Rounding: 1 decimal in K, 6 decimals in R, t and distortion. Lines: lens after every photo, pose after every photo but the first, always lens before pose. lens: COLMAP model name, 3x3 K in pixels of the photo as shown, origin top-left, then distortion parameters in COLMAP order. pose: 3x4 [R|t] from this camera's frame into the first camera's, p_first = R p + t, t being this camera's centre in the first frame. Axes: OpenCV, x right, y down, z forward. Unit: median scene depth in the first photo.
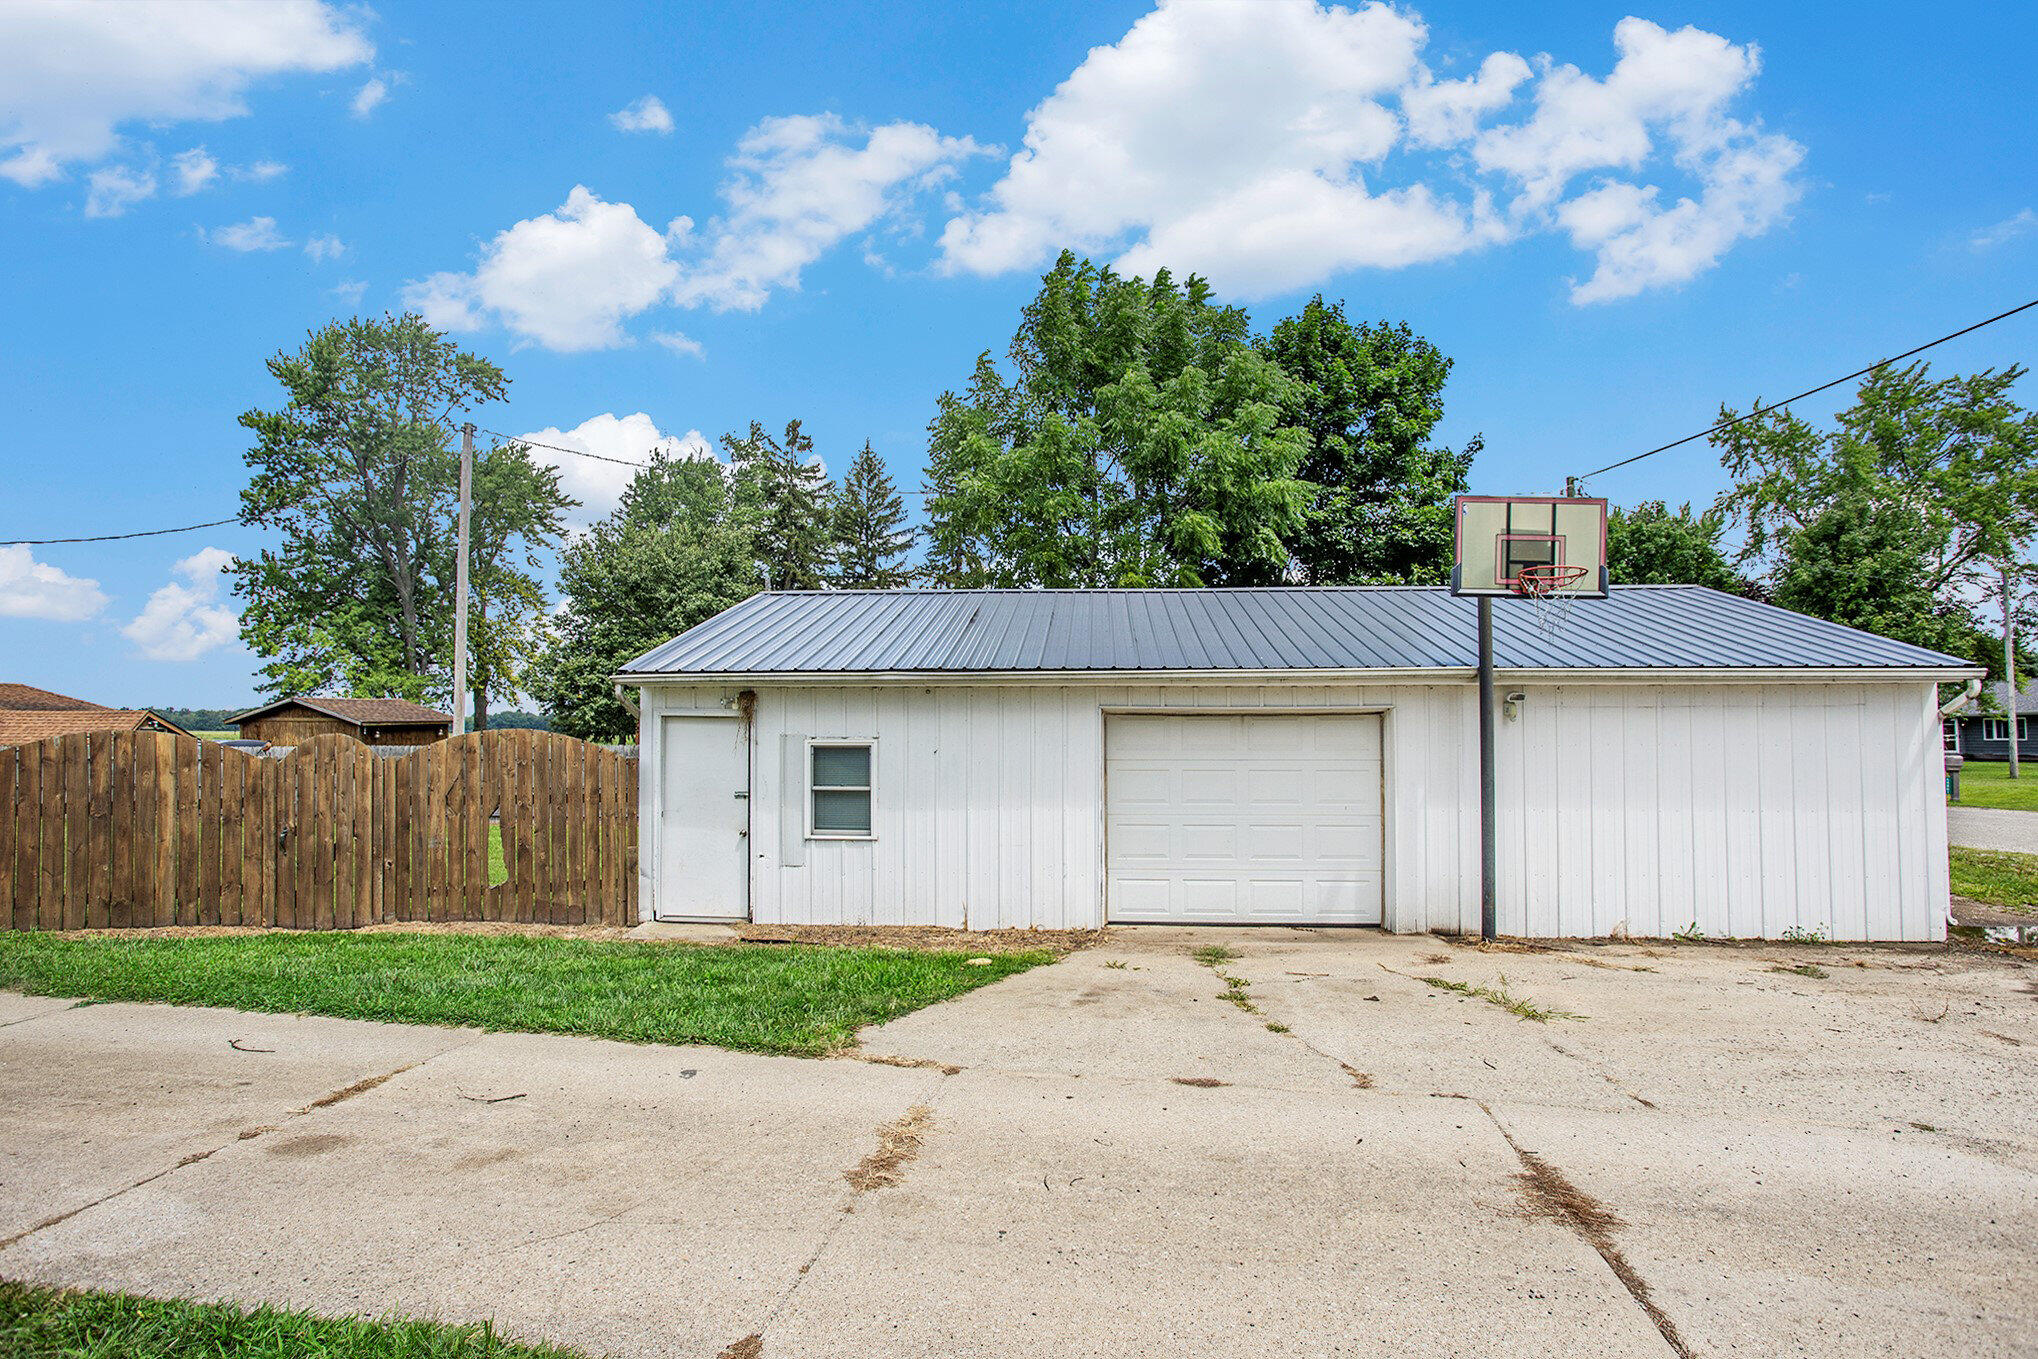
lens RADIAL K [[992.9, 0, 1019.3], [0, 992.9, 720.4], [0, 0, 1]] dist [-0.023247, 0.002910]
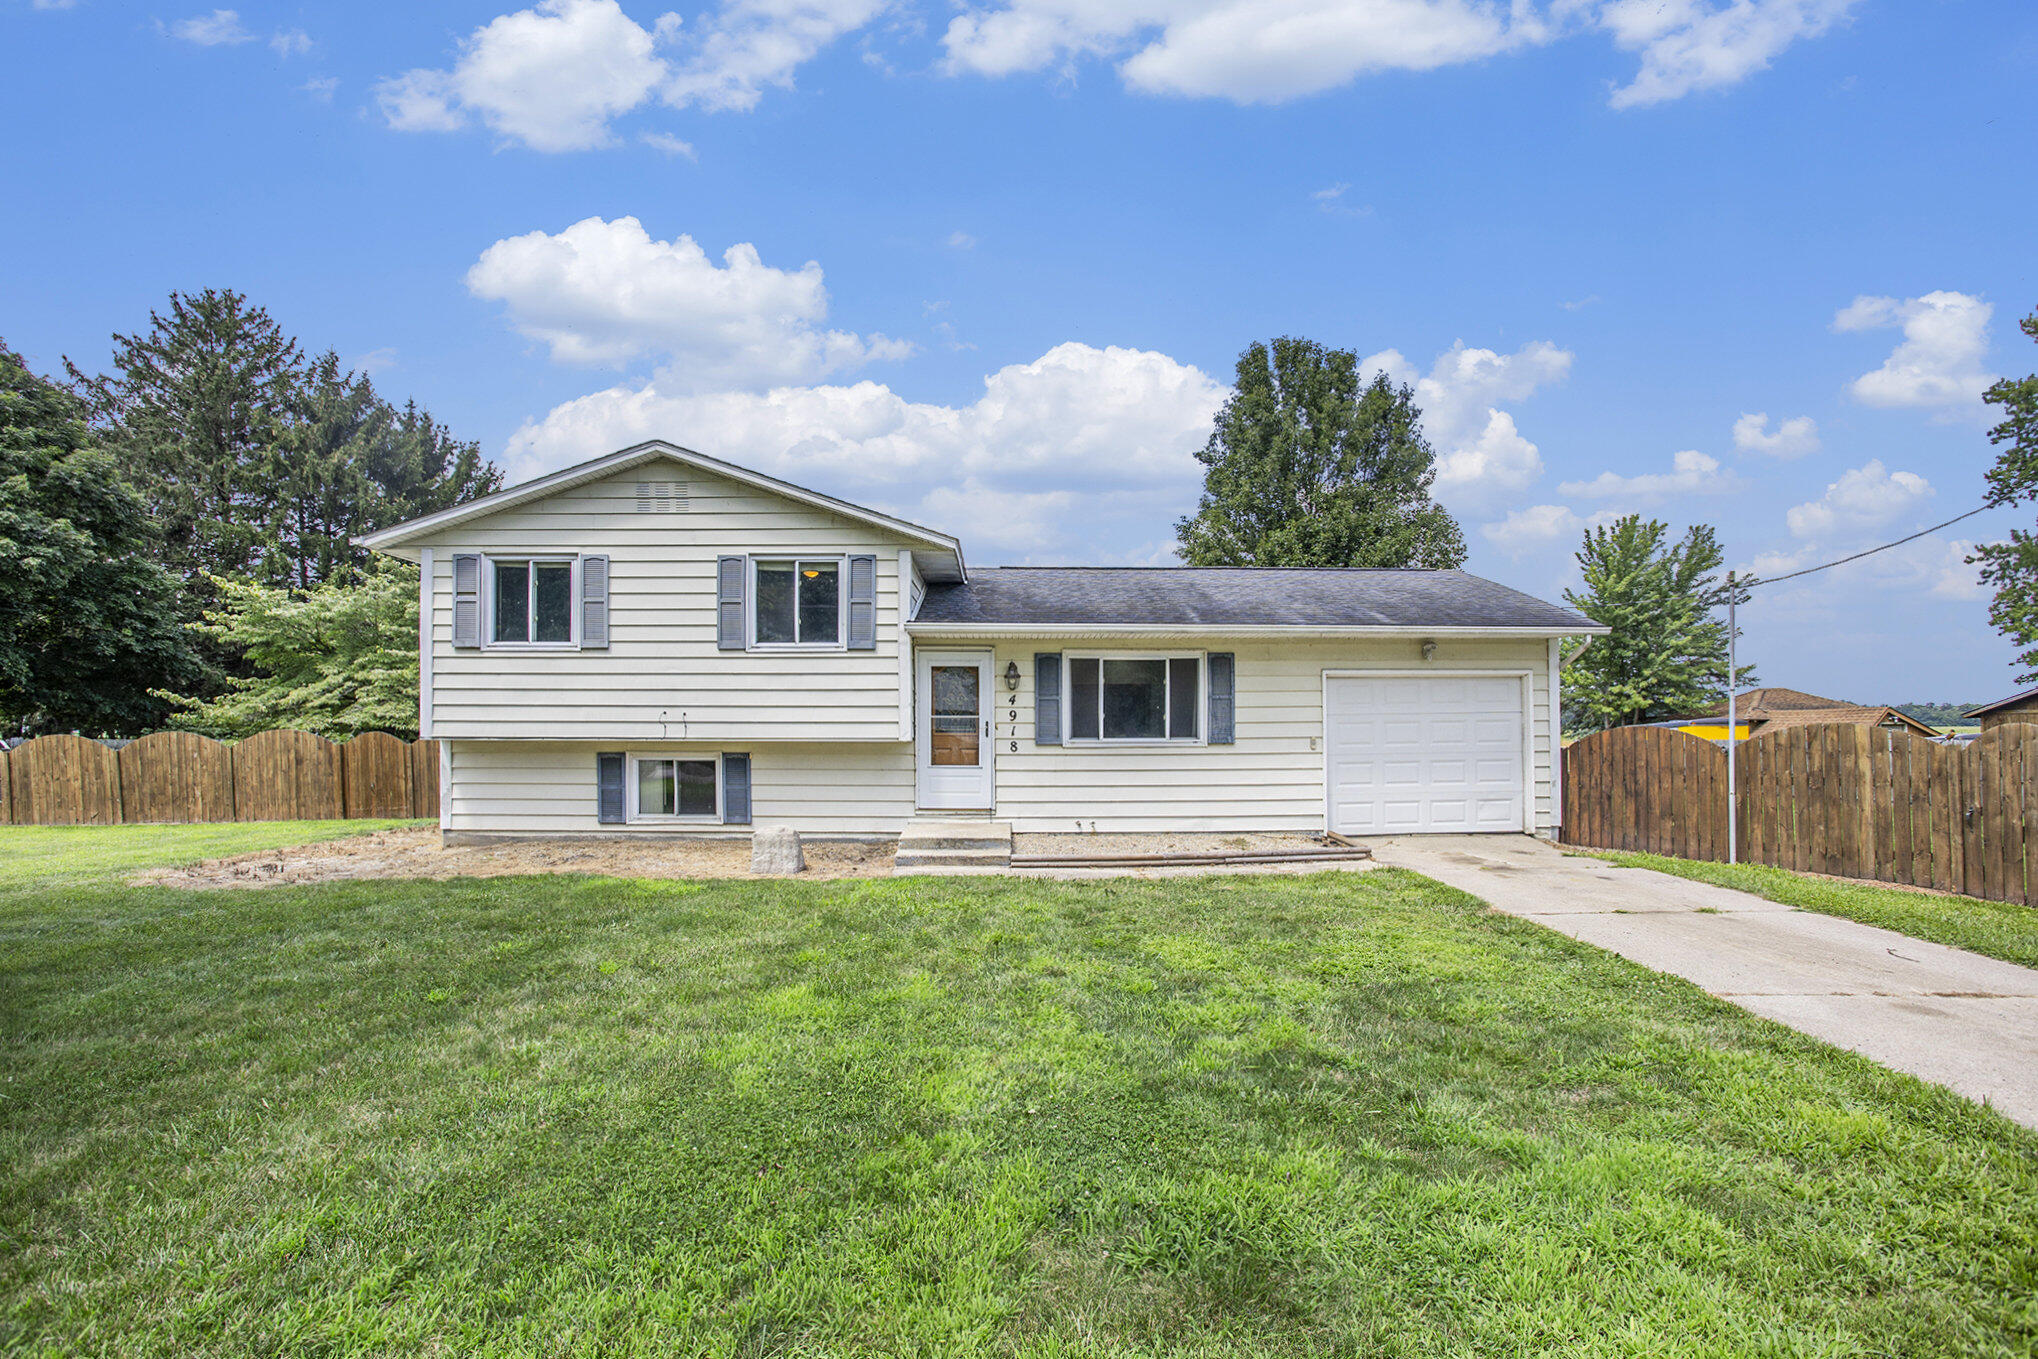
lens RADIAL K [[992.9, 0, 1002.1], [0, 992.9, 725.1], [0, 0, 1]] dist [-0.023247, 0.002910]
pose [[0.091215, -0.011527, -0.995764, 0.260130], [0.019999, 0.999753, -0.009741, 0.002574], [0.995630, -0.019026, 0.091423, -0.207508]]
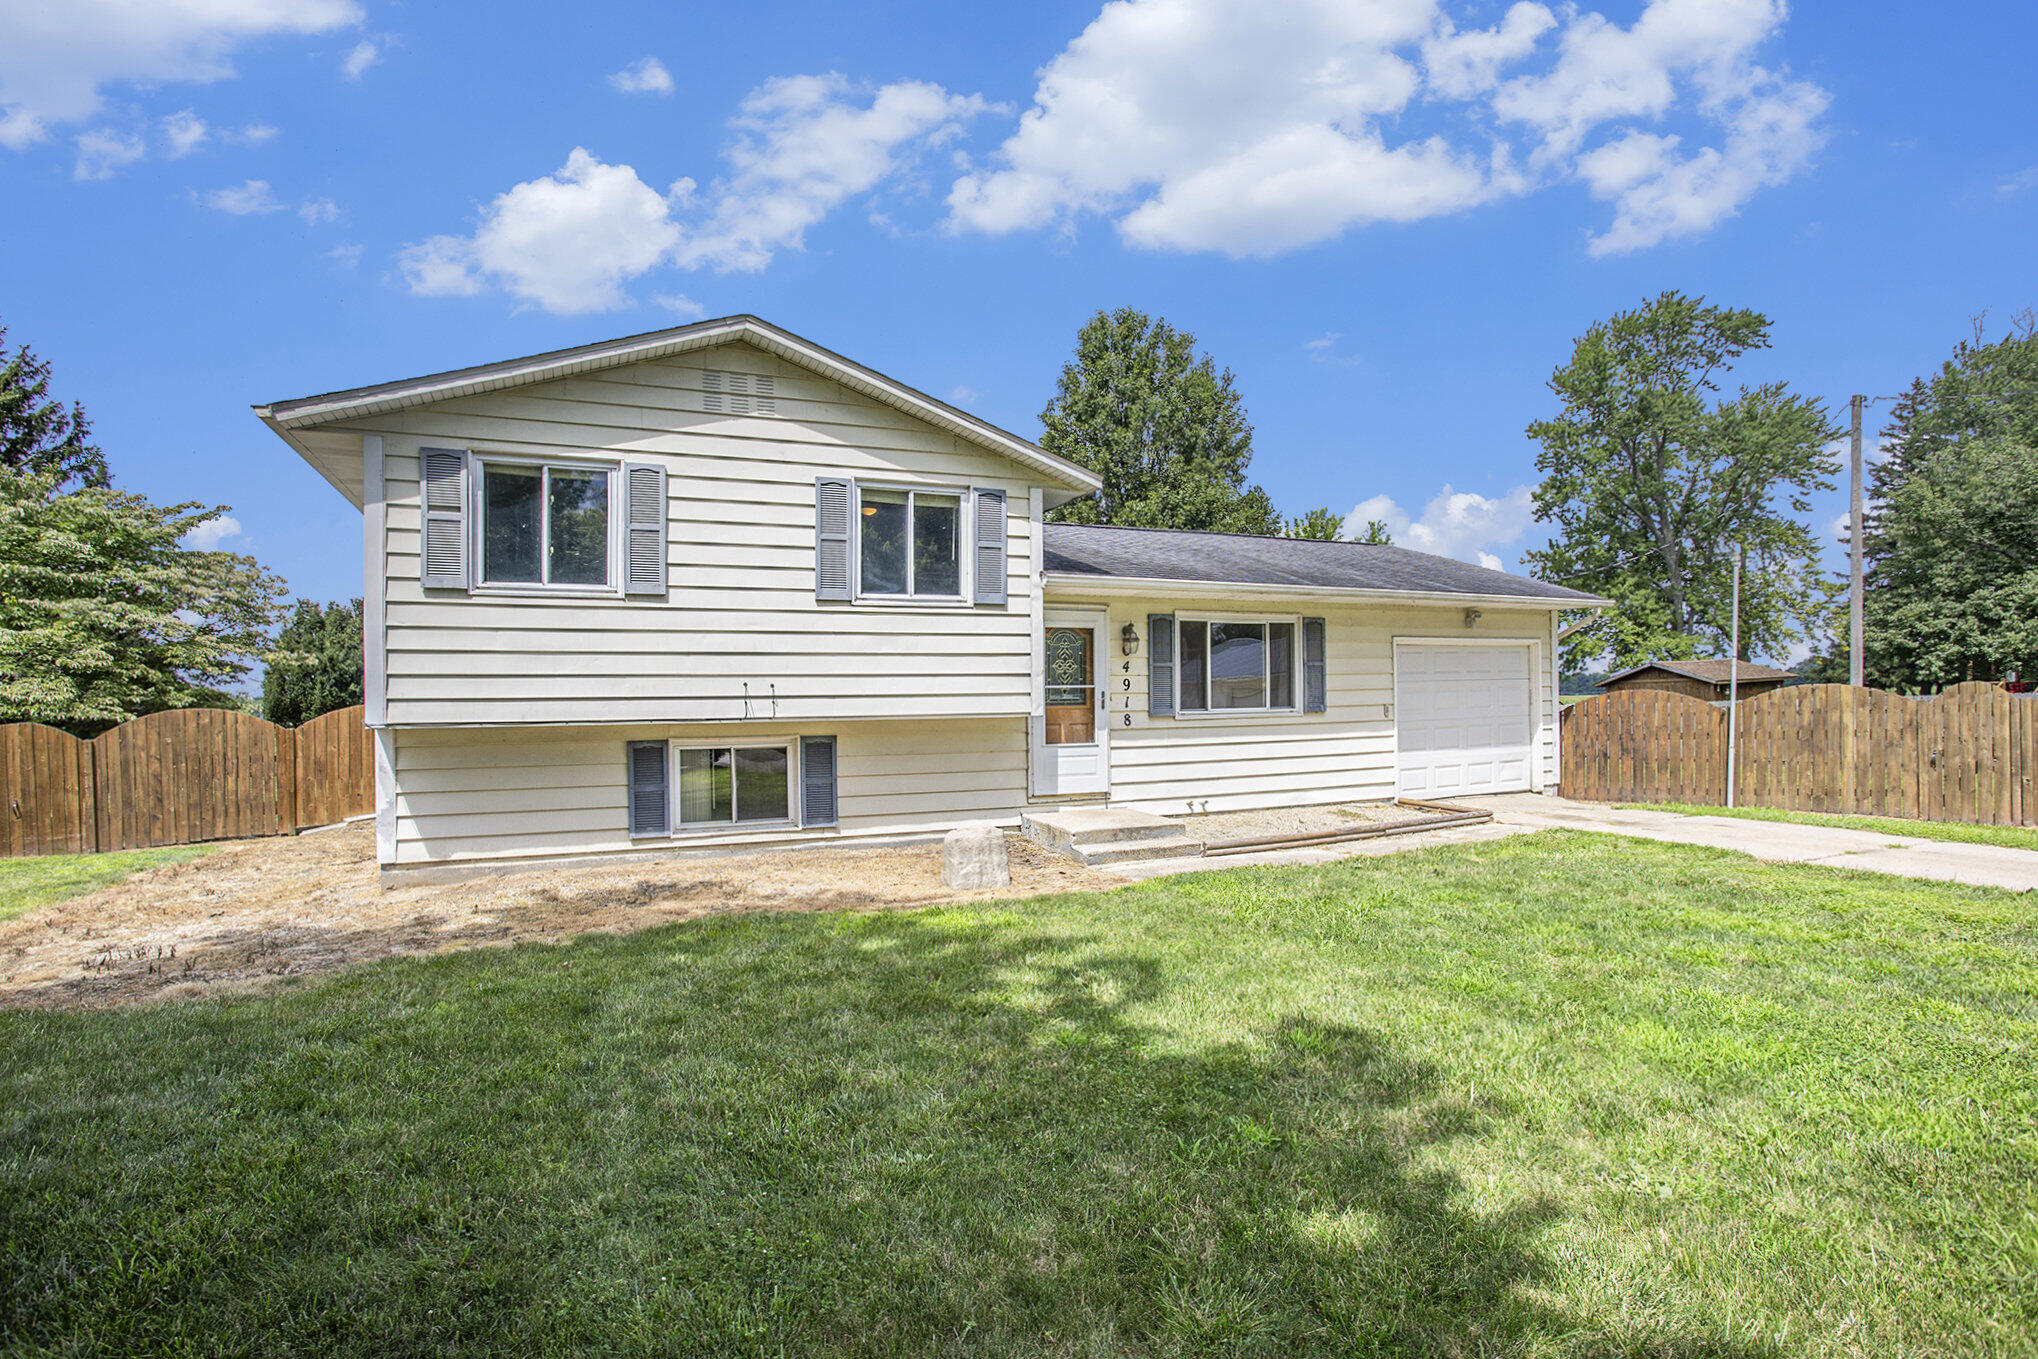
lens RADIAL K [[992.9, 0, 970.5], [0, 992.9, 713.5], [0, 0, 1]] dist [-0.023247, 0.002910]
pose [[0.454980, -0.008825, -0.890458, -0.138706], [0.037896, 0.999237, 0.009460, -0.008028], [0.889695, -0.038048, 0.454967, -0.817708]]
